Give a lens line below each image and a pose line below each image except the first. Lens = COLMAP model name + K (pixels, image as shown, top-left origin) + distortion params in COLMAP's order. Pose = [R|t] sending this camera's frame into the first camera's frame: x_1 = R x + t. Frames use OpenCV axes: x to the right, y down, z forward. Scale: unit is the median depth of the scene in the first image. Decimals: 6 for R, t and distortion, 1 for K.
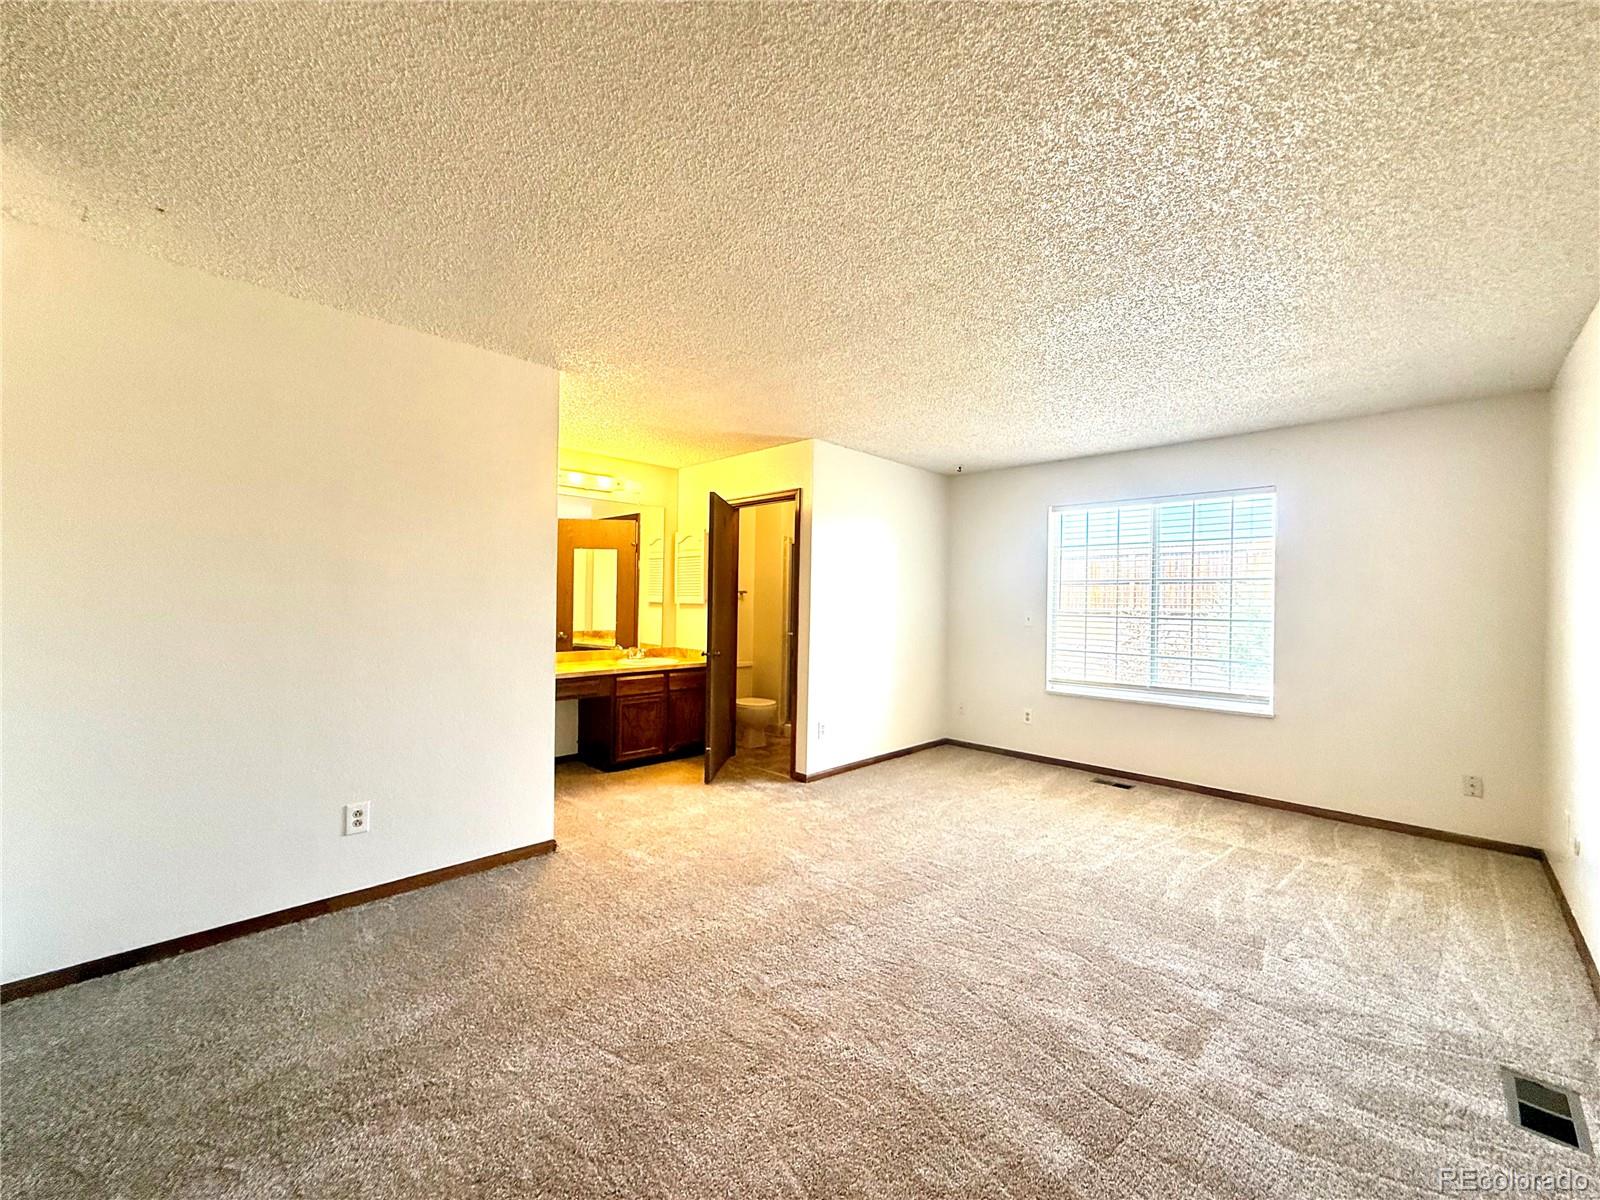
lens RADIAL K [[640.5, 0, 798.1], [0, 640.5, 604.7], [0, 0, 1]] dist [0.002184, -0.000101]
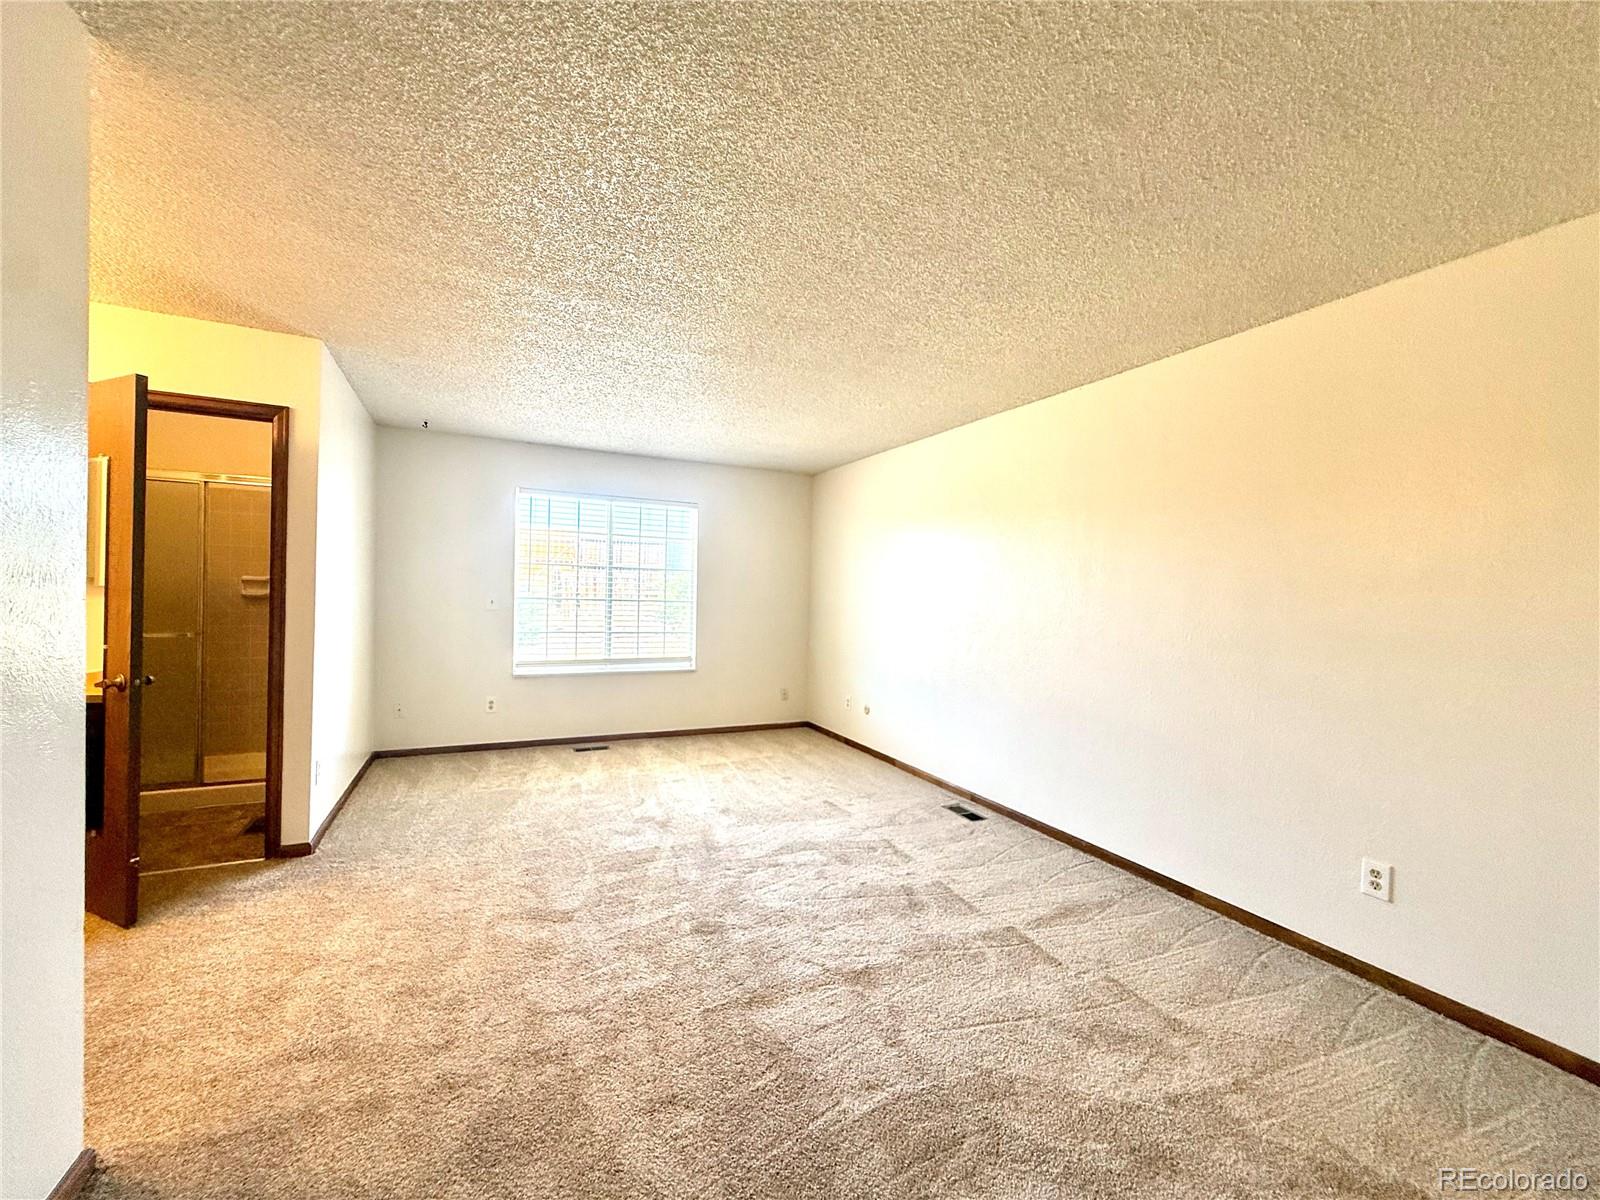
lens RADIAL K [[636.7, 0, 795.7], [0, 636.7, 601.4], [0, 0, 1]] dist [0.000090, 0.000076]
pose [[0.335832, -0.017029, 0.941768, -0.397209], [-0.013768, 0.999641, 0.022985, -0.007315], [-0.941821, -0.020686, 0.335477, 0.274473]]
